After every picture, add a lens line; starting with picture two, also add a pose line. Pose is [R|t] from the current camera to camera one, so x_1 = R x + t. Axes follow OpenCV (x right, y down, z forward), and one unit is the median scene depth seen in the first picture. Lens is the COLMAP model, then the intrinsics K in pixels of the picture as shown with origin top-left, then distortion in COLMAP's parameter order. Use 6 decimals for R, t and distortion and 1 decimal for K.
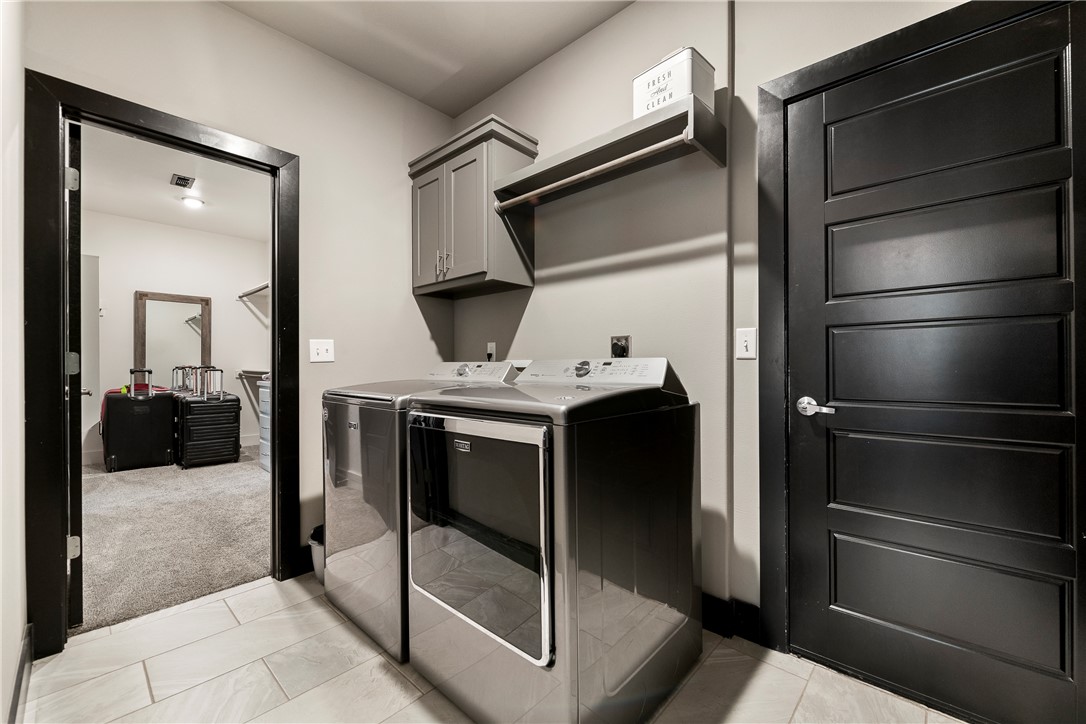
lens RADIAL K [[437.4, 0, 545.7], [0, 437.4, 363.1], [0, 0, 1]] dist [-0.000658, 0.000466]
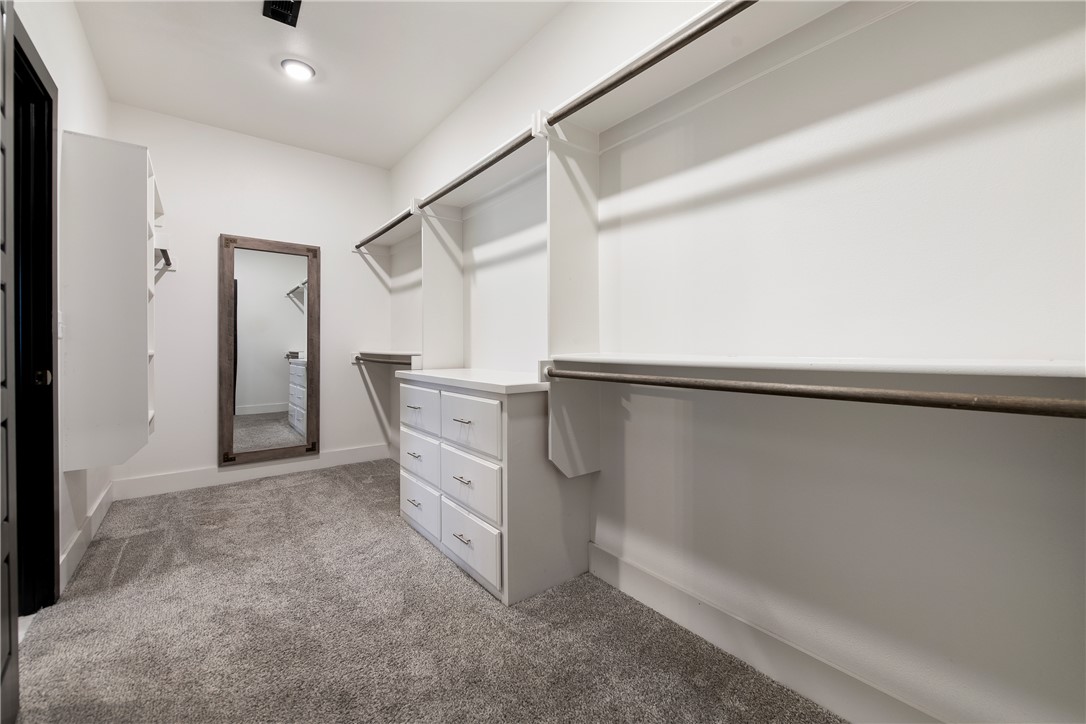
lens RADIAL K [[437.4, 0, 543.6], [0, 437.4, 337.7], [0, 0, 1]] dist [-0.000658, 0.000466]
pose [[0.987276, -0.008456, -0.158791, -0.314037], [0.006223, 0.999875, -0.014553, 0.005751], [0.158894, 0.013380, 0.987205, 0.383336]]
